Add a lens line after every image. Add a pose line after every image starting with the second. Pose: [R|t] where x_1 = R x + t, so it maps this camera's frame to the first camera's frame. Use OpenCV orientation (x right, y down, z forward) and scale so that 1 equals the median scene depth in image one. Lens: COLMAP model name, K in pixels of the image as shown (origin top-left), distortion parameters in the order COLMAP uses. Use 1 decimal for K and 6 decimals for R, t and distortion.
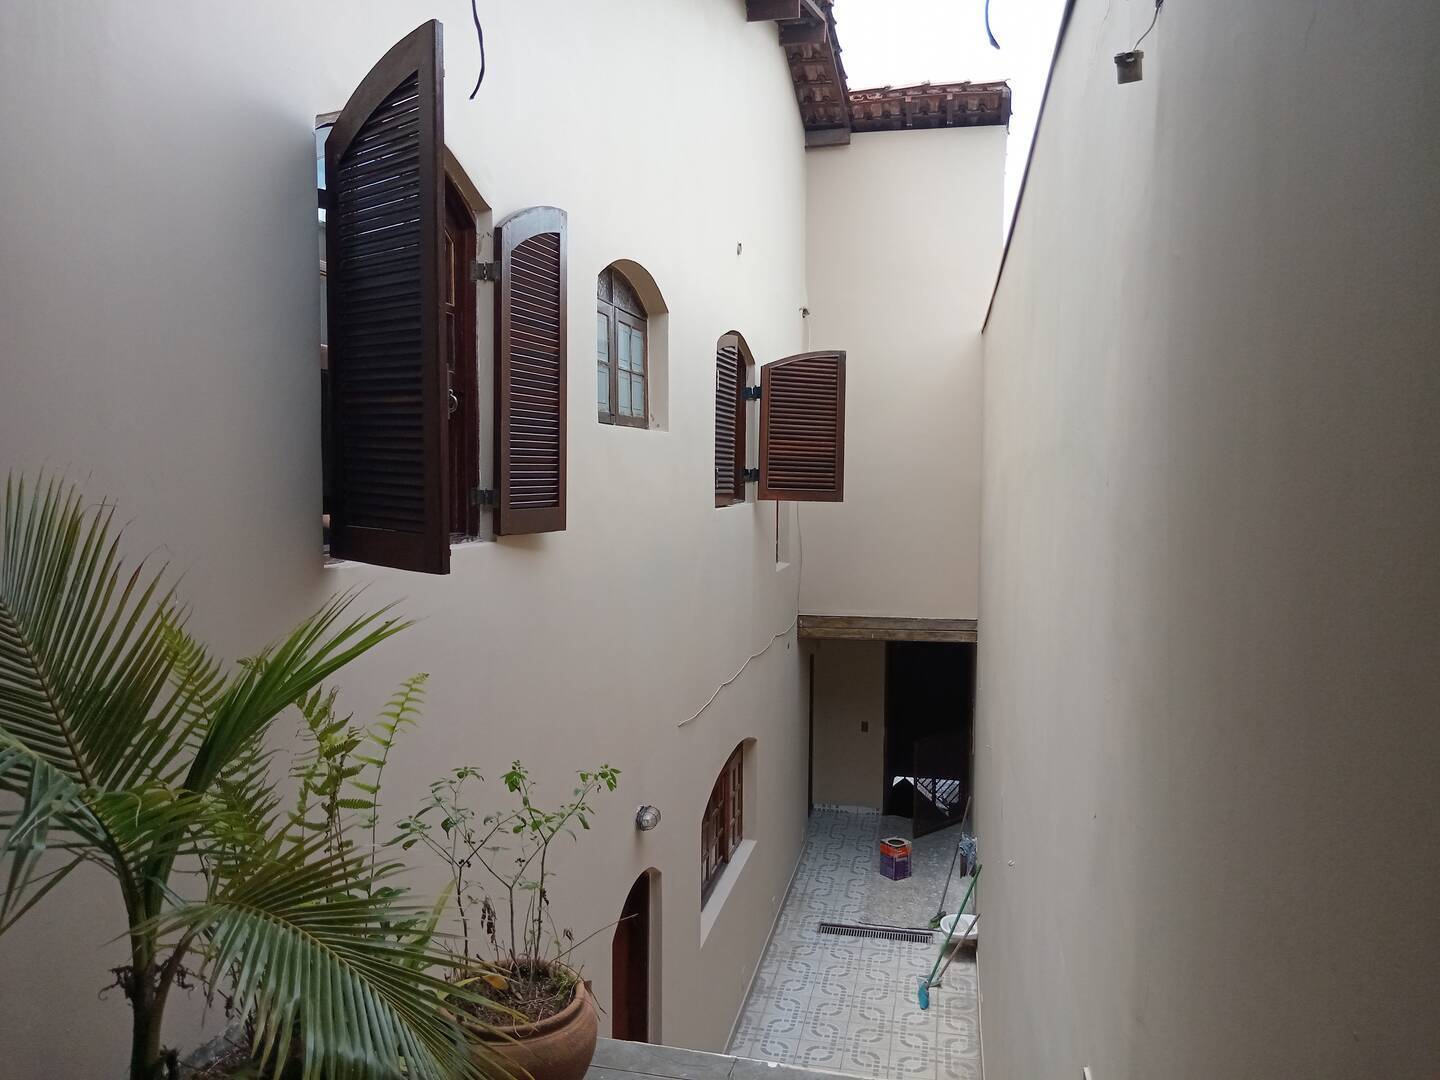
lens RADIAL K [[1079.5, 0, 708.3], [0, 1079.5, 537.9], [0, 0, 1]] dist [0.049835, -0.096138]
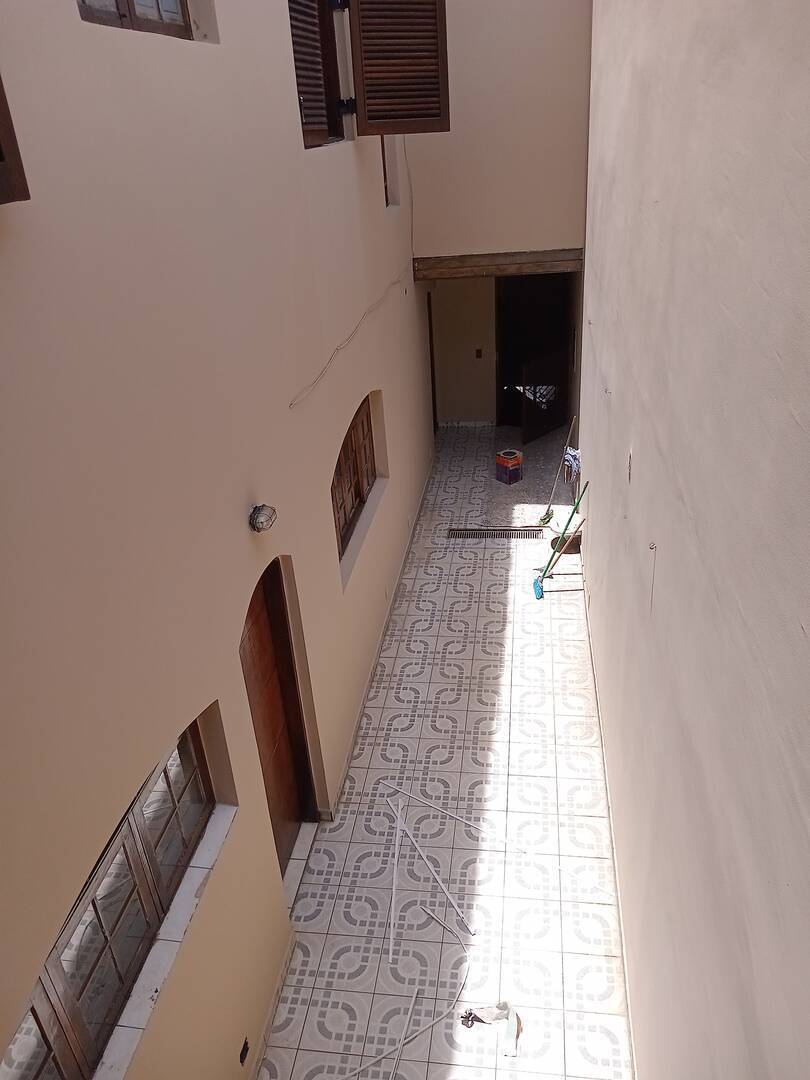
lens RADIAL K [[809.6, 0, 396.6], [0, 809.6, 541.0], [0, 0, 1]] dist [0.049835, -0.096138]
pose [[0.994673, -0.099872, 0.025521, 0.023343], [0.081036, 0.910623, 0.405214, -0.000012], [-0.063710, -0.400987, 0.913866, 0.199111]]
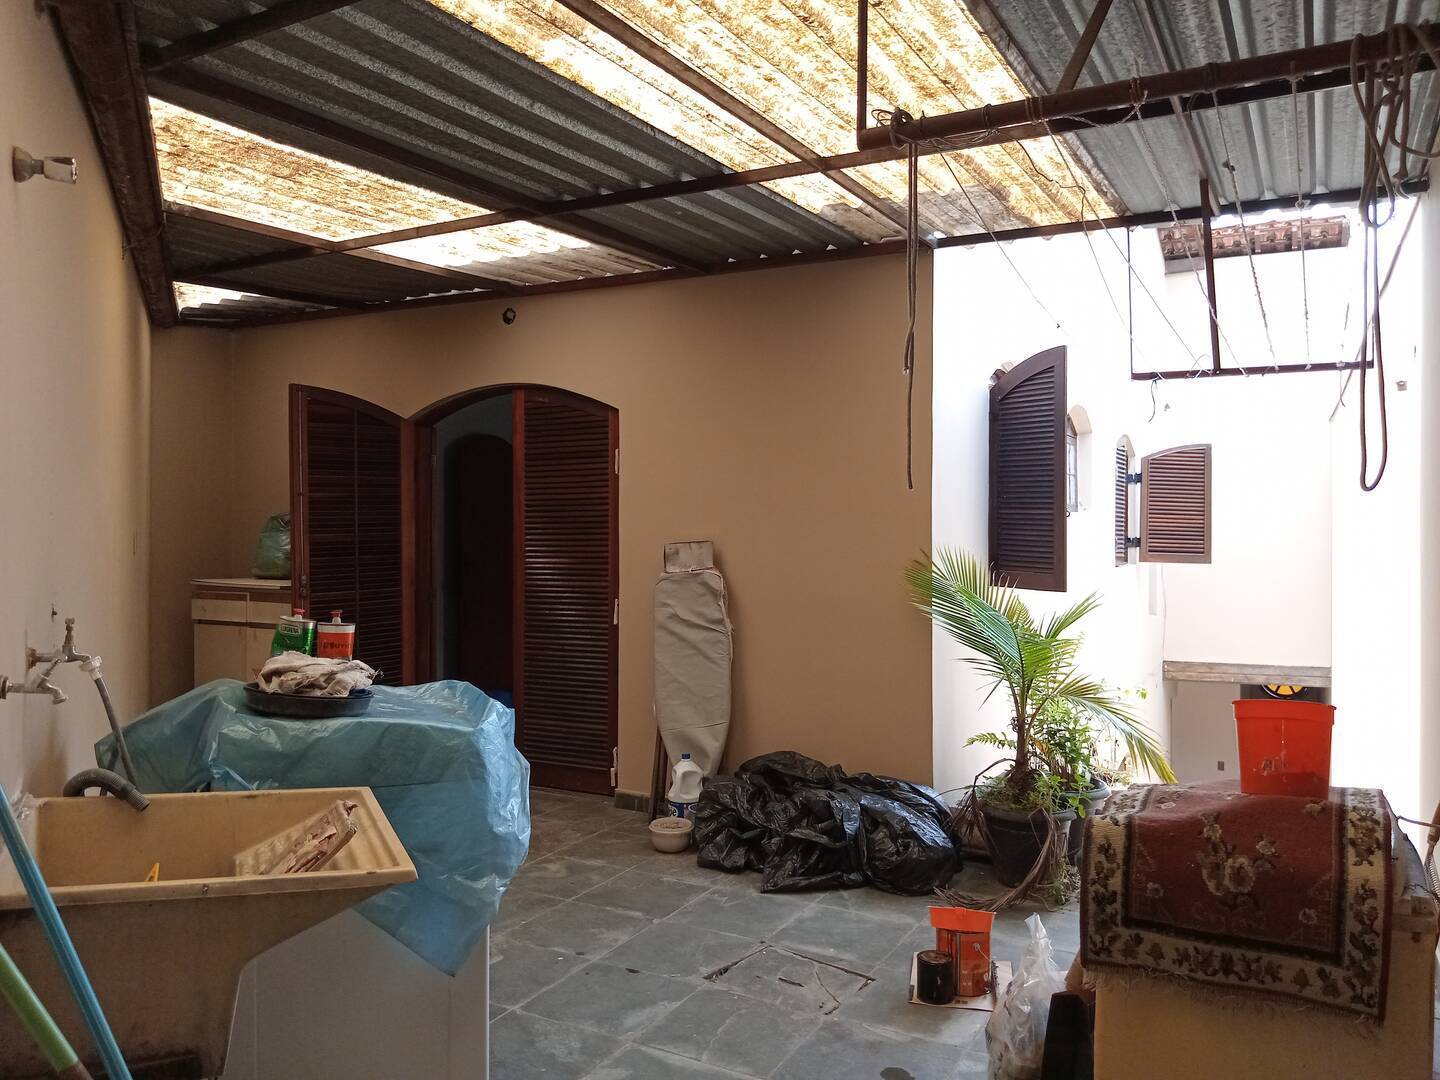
lens RADIAL K [[1079.5, 0, 734.6], [0, 1079.5, 539.2], [0, 0, 1]] dist [0.049835, -0.096138]
pose [[0.968394, -0.005851, -0.249358, -0.085514], [-0.009126, 0.998224, -0.058862, 0.015575], [0.249260, 0.059277, 0.966621, -0.314613]]
